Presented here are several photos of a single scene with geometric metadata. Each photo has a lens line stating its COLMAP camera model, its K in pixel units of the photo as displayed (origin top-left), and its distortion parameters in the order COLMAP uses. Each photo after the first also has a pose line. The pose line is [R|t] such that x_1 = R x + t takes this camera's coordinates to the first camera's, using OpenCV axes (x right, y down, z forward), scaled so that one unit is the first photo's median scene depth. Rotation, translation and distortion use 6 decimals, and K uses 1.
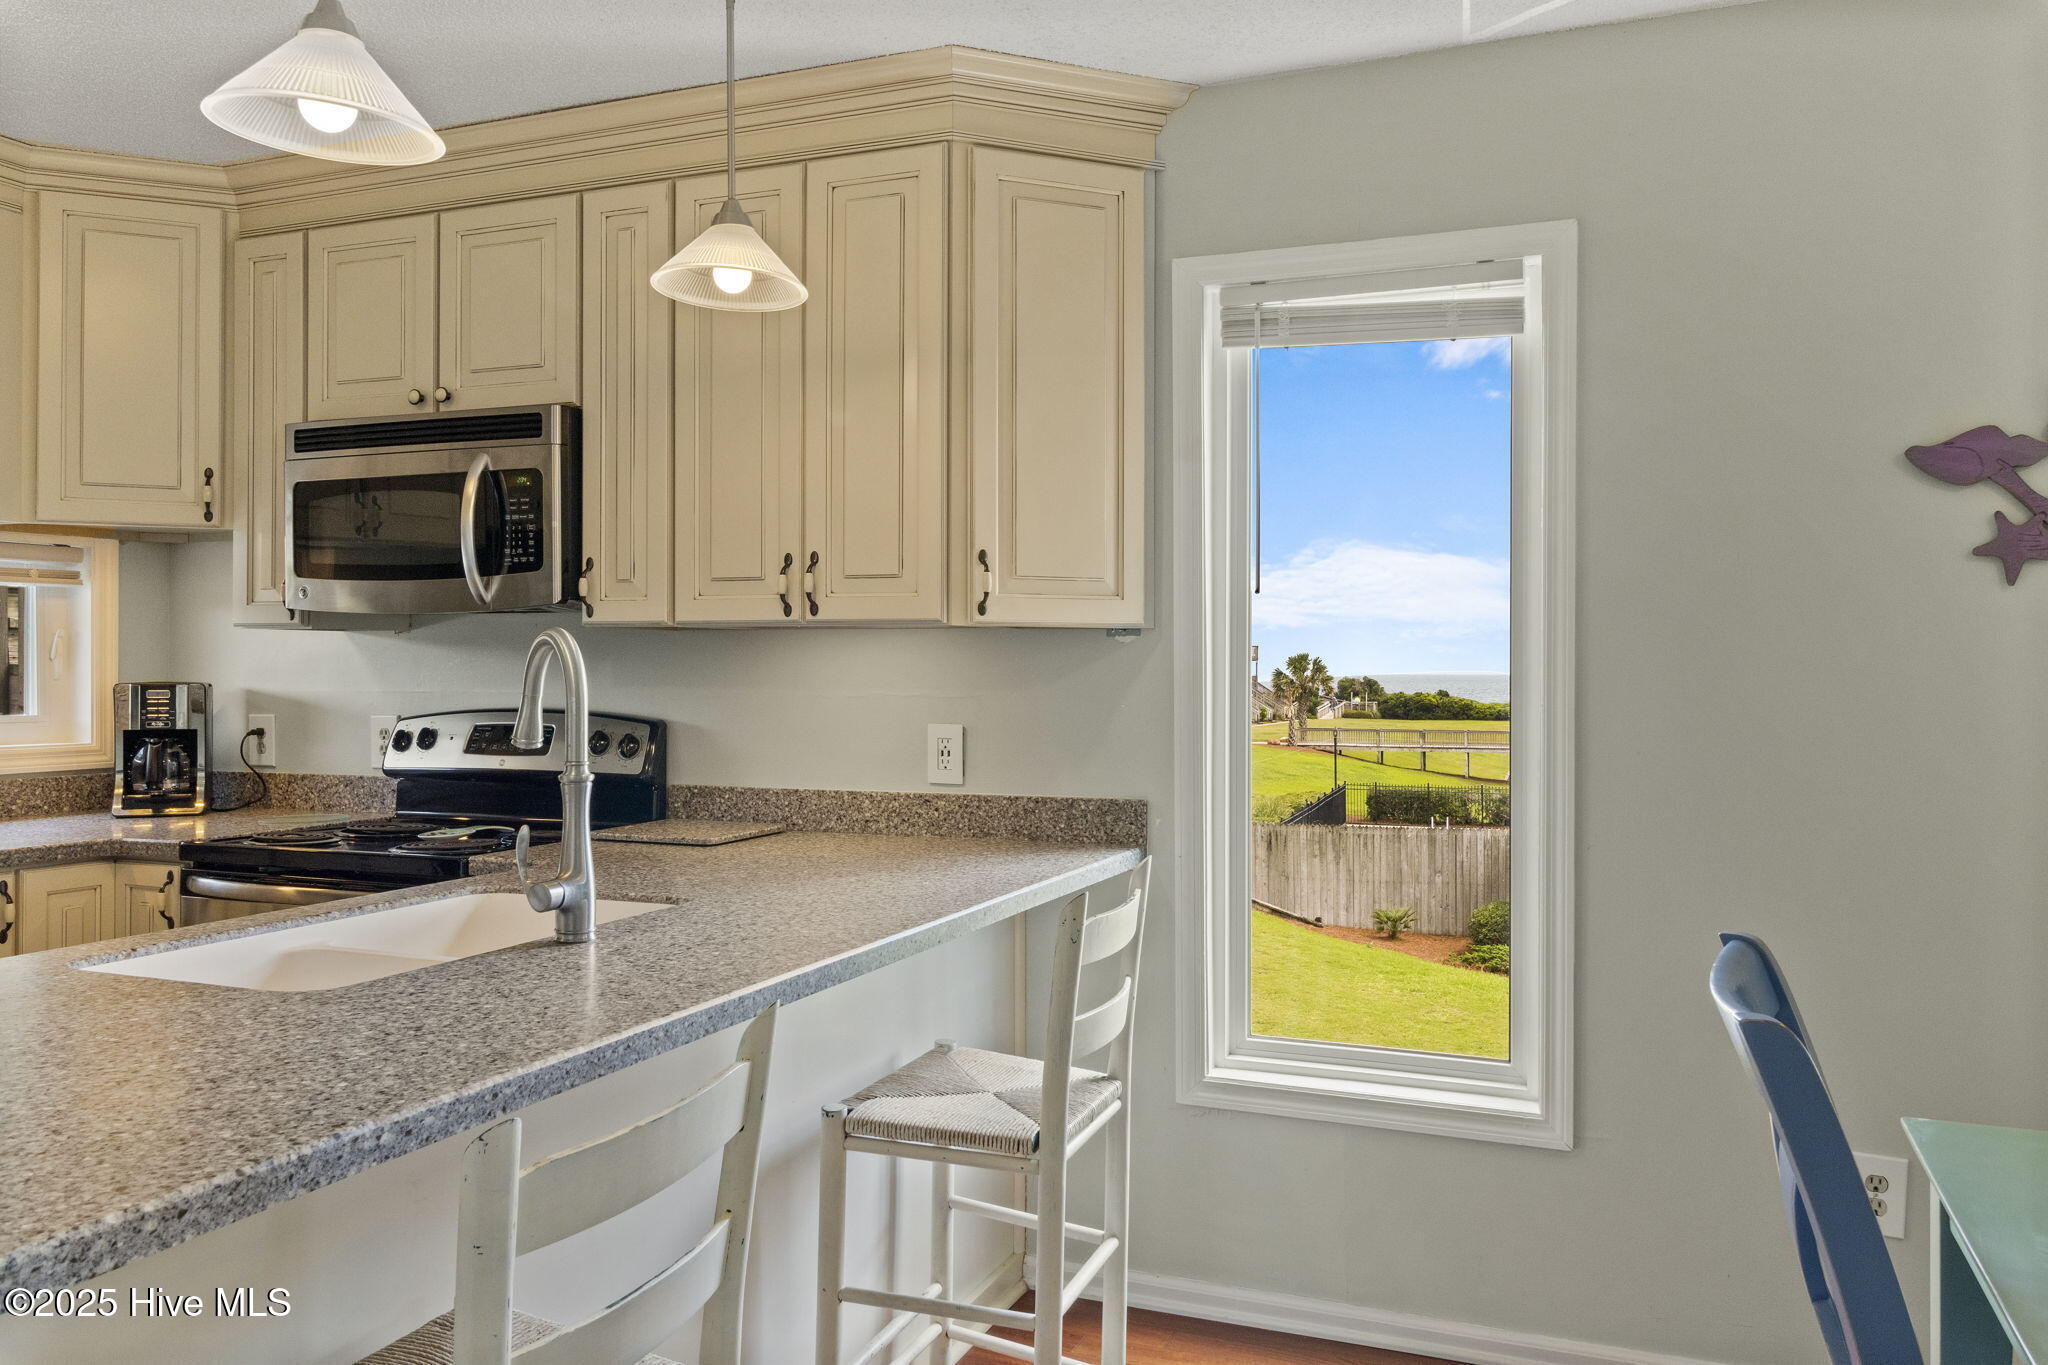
lens RADIAL K [[1448.5, 0, 975.4], [0, 1448.5, 663.9], [0, 0, 1]] dist [-0.026903, 0.004635]
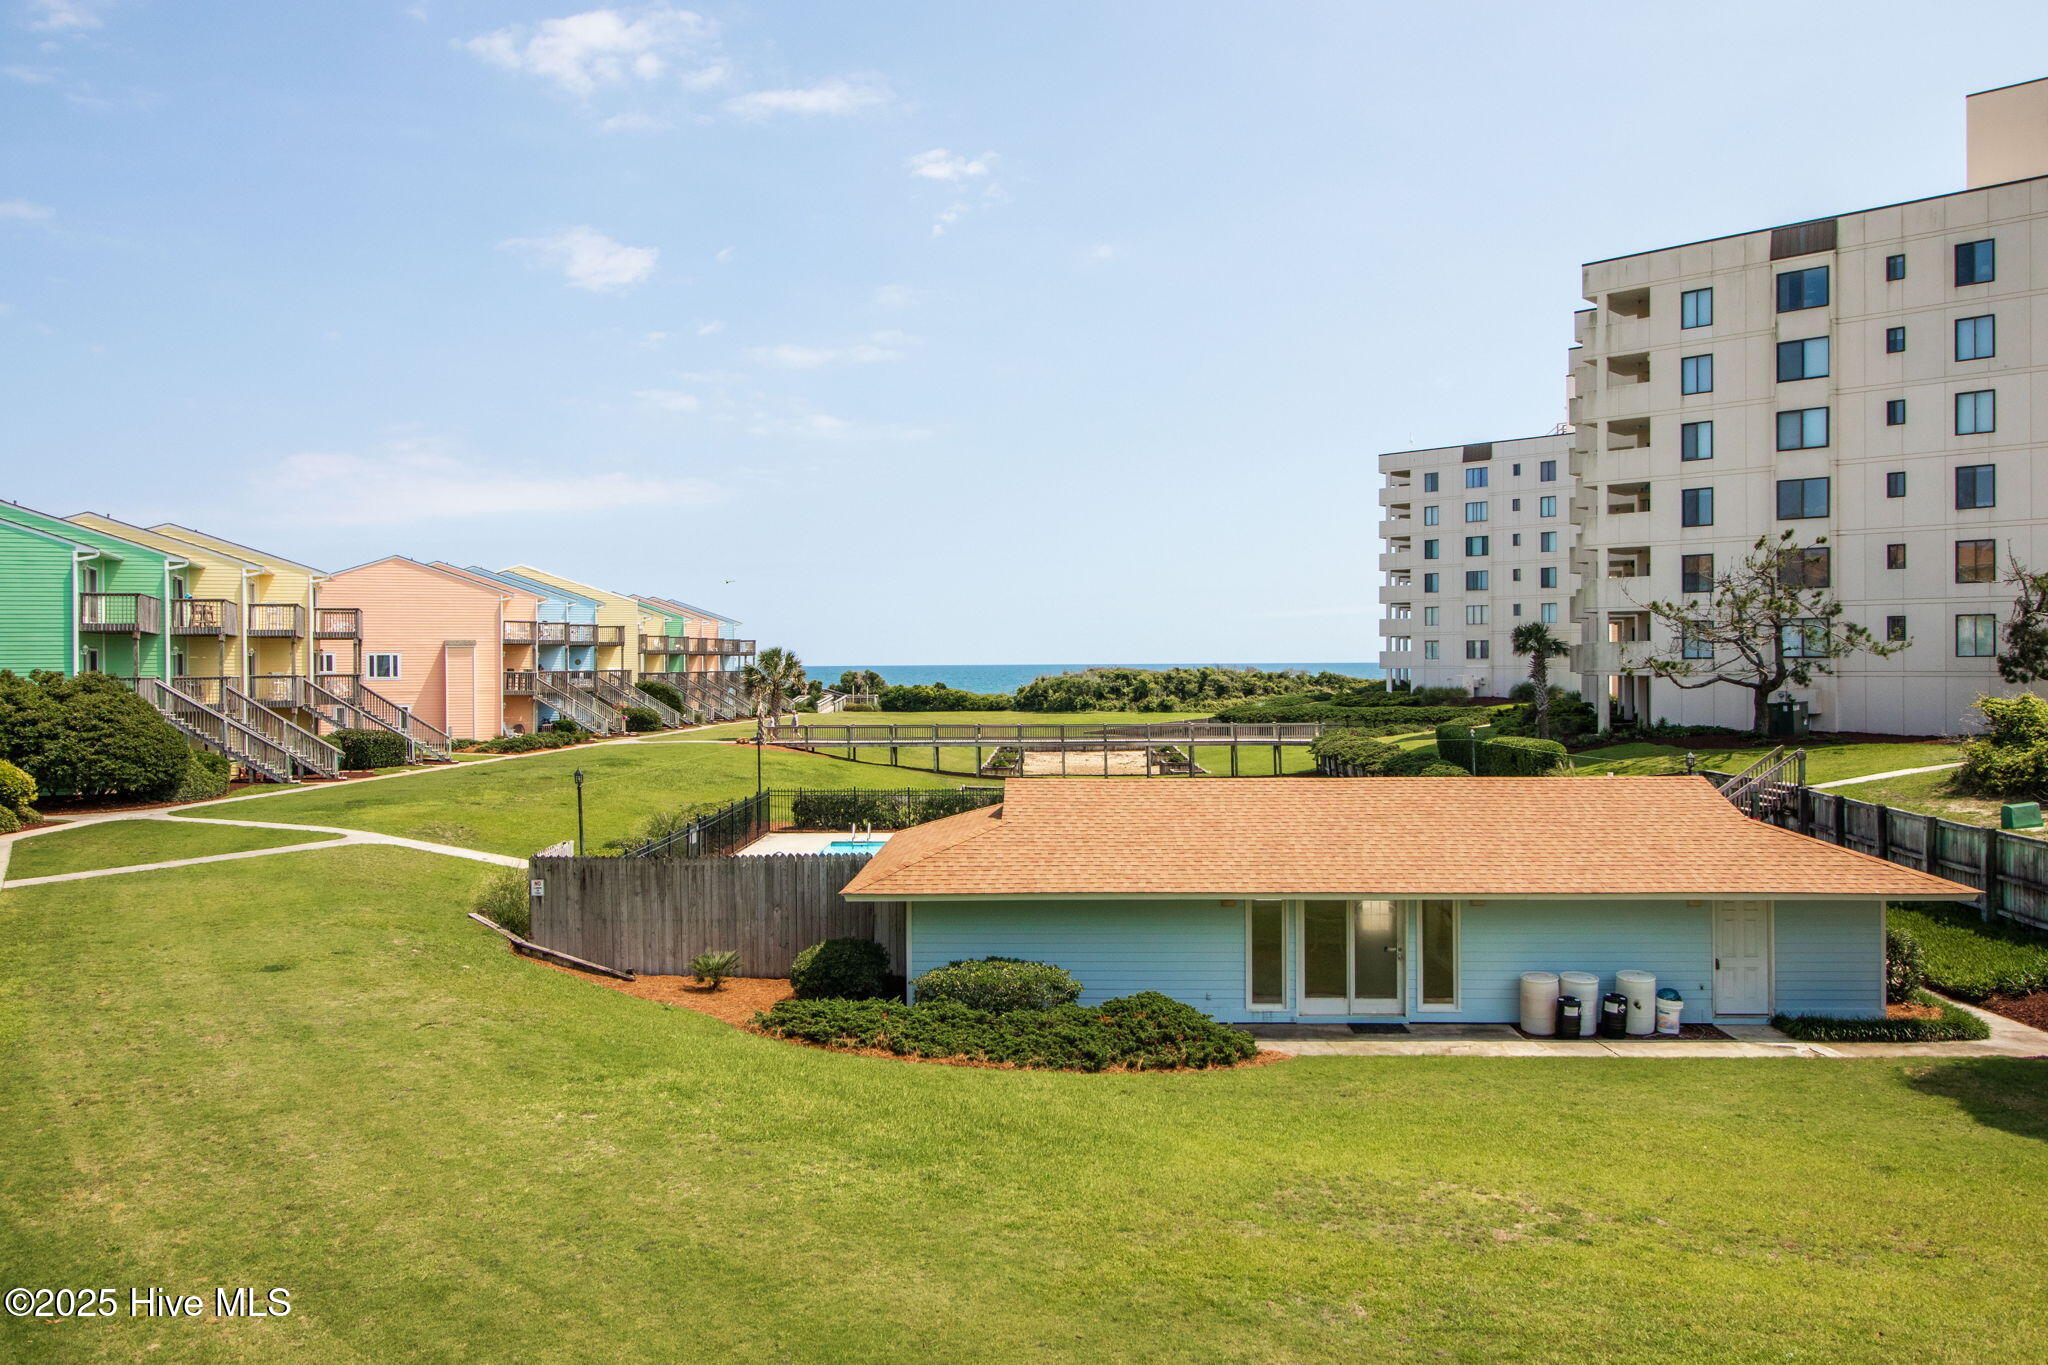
lens RADIAL K [[1448.5, 0, 1003.1], [0, 1448.5, 681.6], [0, 0, 1]] dist [-0.026903, 0.004635]
pose [[0.945422, -0.013221, 0.325579, 0.063259], [0.007419, 0.999791, 0.019054, -0.002317], [-0.325763, -0.015599, 0.945323, 0.050431]]
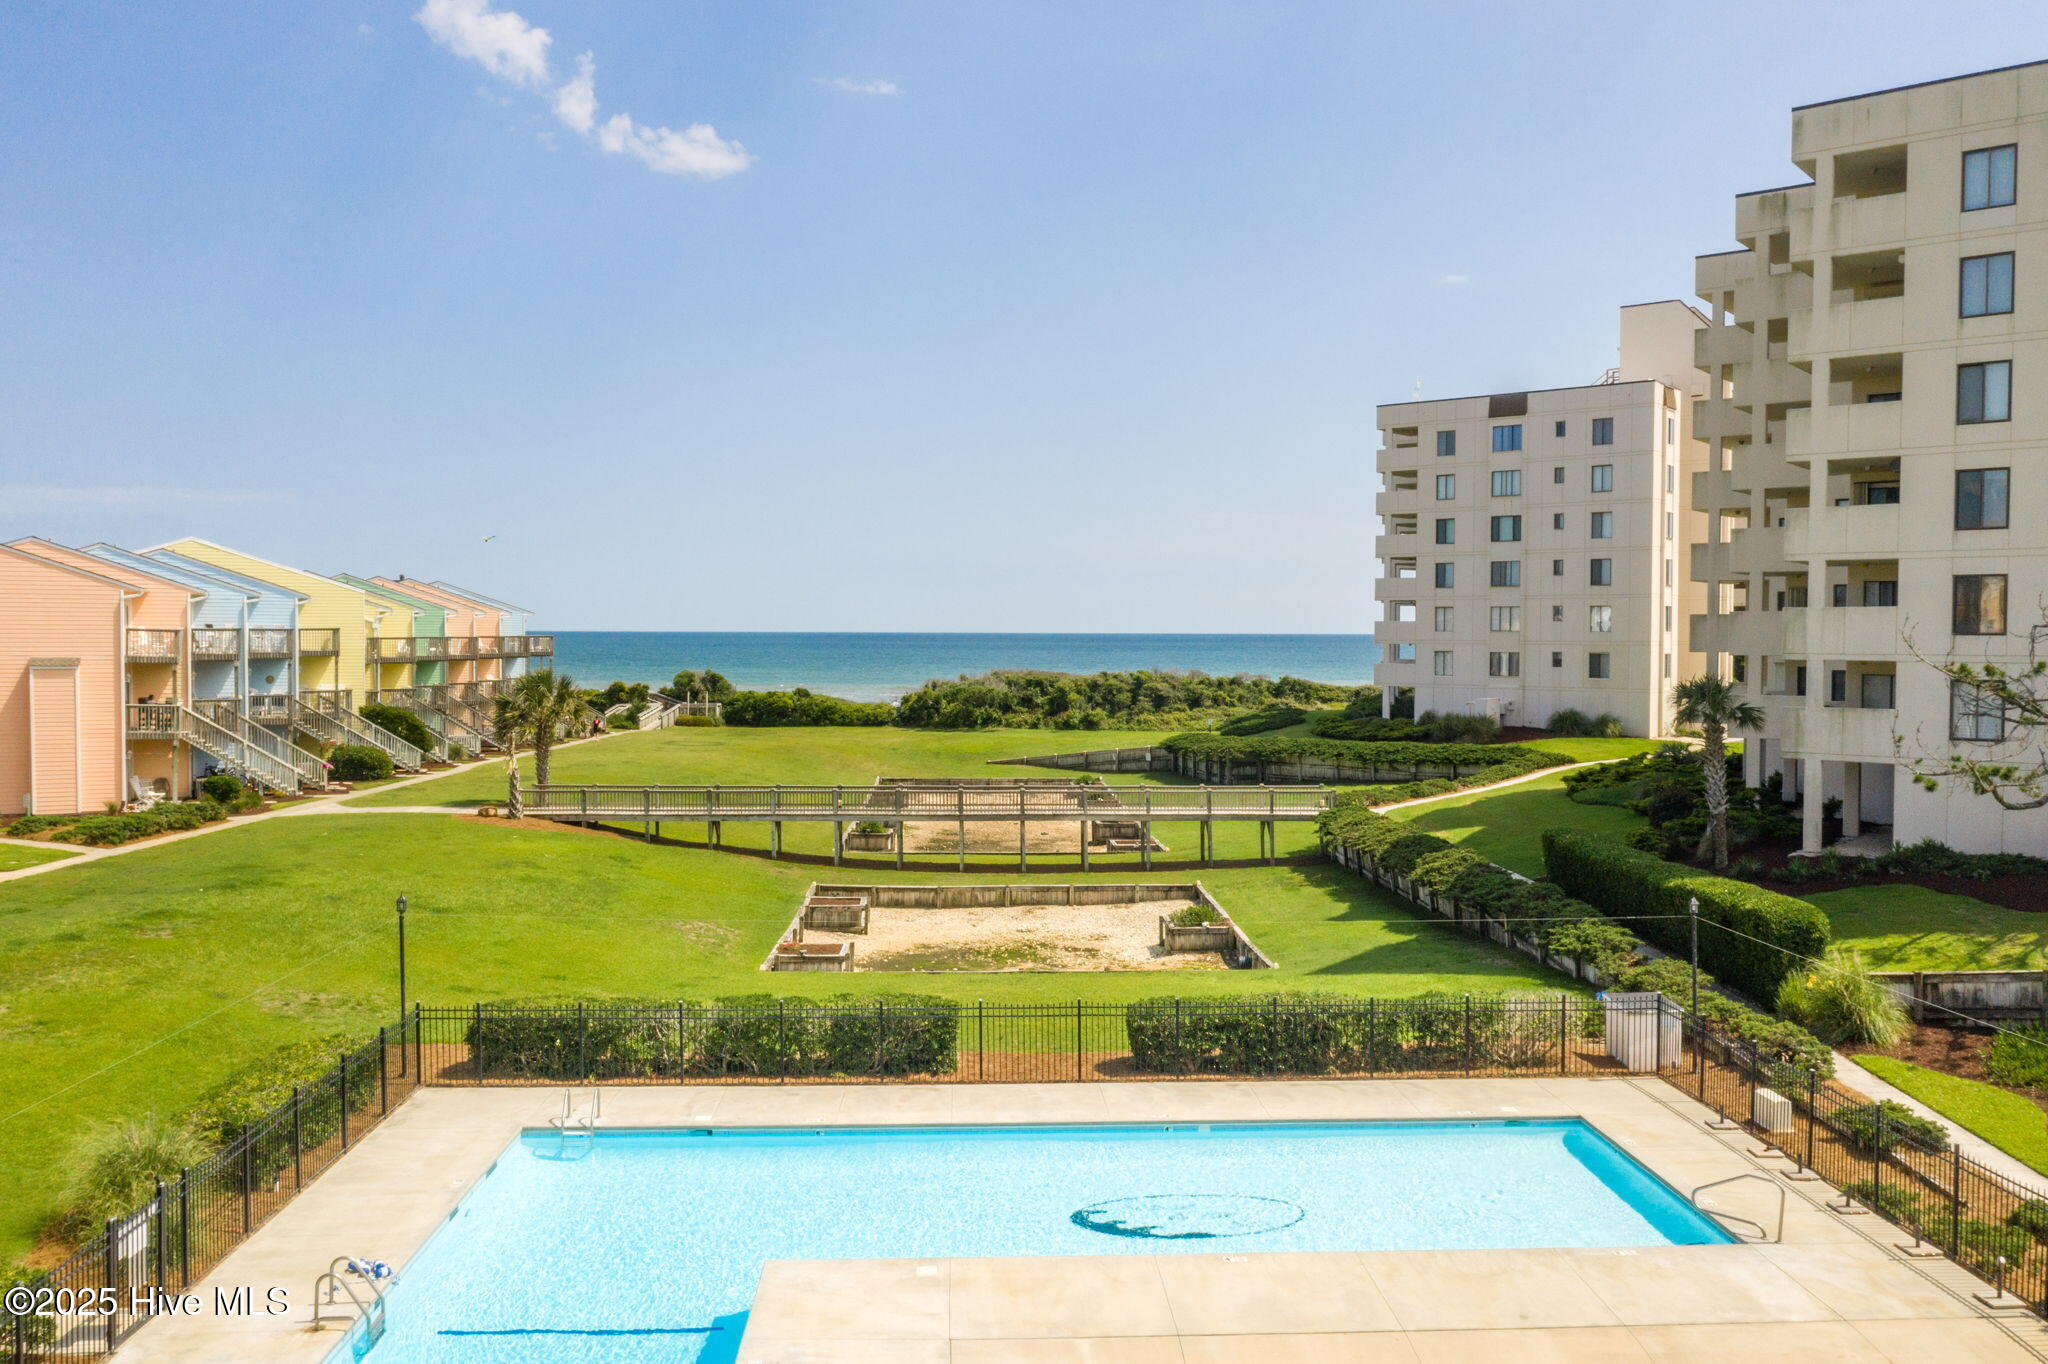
lens RADIAL K [[1611.1, 0, 1020.0], [0, 1611.1, 674.2], [0, 0, 1]] dist [-0.017494, 0.017520]
pose [[0.916389, -0.011740, 0.400117, 0.146272], [-0.001542, 0.999459, 0.032856, -0.033027], [-0.400286, -0.030725, 0.915875, 0.267993]]
